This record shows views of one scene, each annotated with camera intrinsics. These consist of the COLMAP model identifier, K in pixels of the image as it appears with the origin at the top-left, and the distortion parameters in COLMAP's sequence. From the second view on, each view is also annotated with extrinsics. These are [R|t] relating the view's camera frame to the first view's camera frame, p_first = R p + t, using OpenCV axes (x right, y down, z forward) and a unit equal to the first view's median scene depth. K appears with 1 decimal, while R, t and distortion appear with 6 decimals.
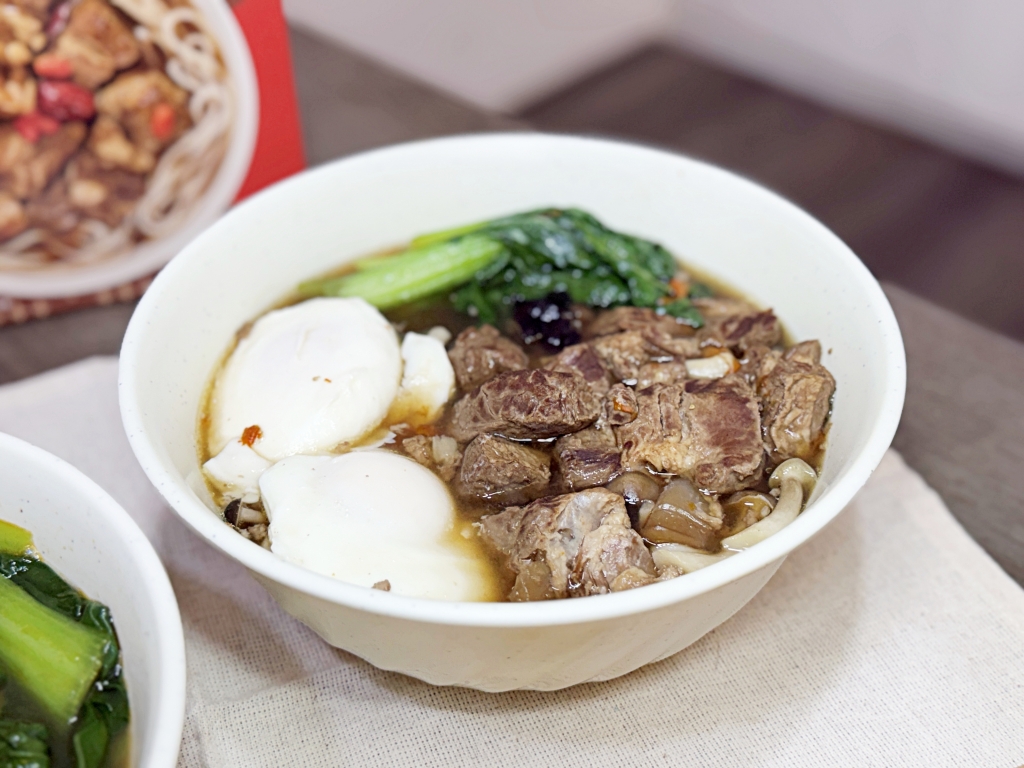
lens RADIAL K [[1252.7, 0, 512.0], [0, 1252.7, 384.0], [0, 0, 1]] dist [0.260124, -0.716063]
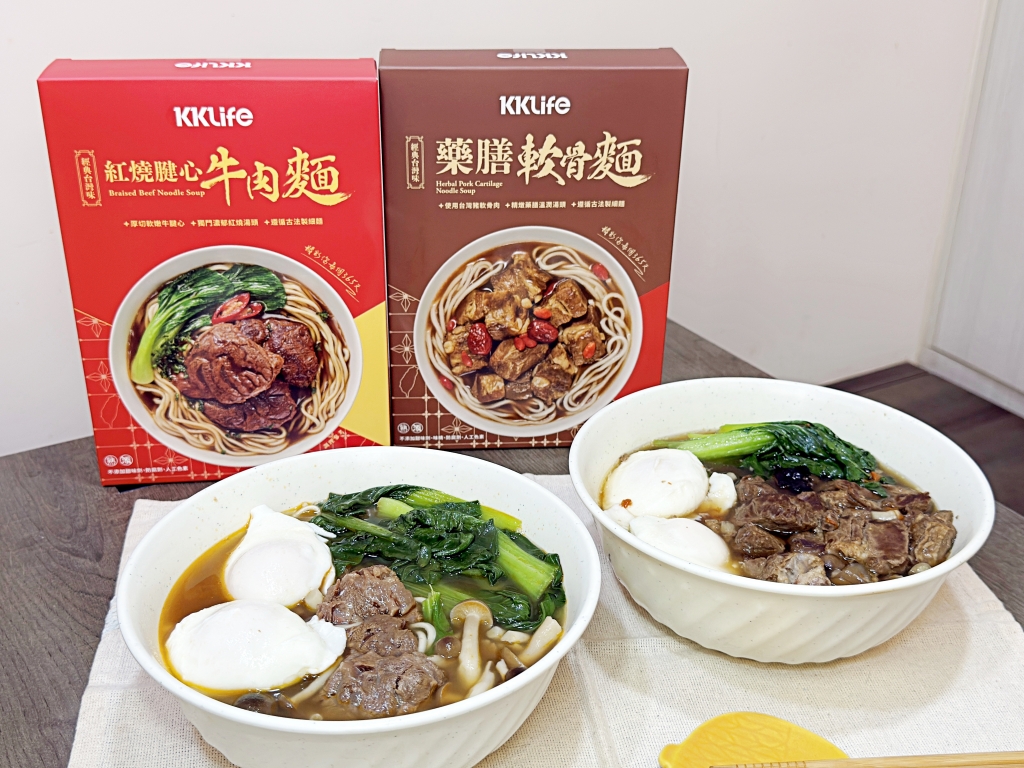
lens RADIAL K [[1198.9, 0, 512.0], [0, 1198.9, 384.0], [0, 0, 1]] dist [0.092201, -0.017371]
pose [[0.964806, 0.142287, -0.221141, 0.001534], [-0.190511, 0.957886, -0.214849, 0.273377], [0.181257, 0.249418, 0.951282, -0.748403]]
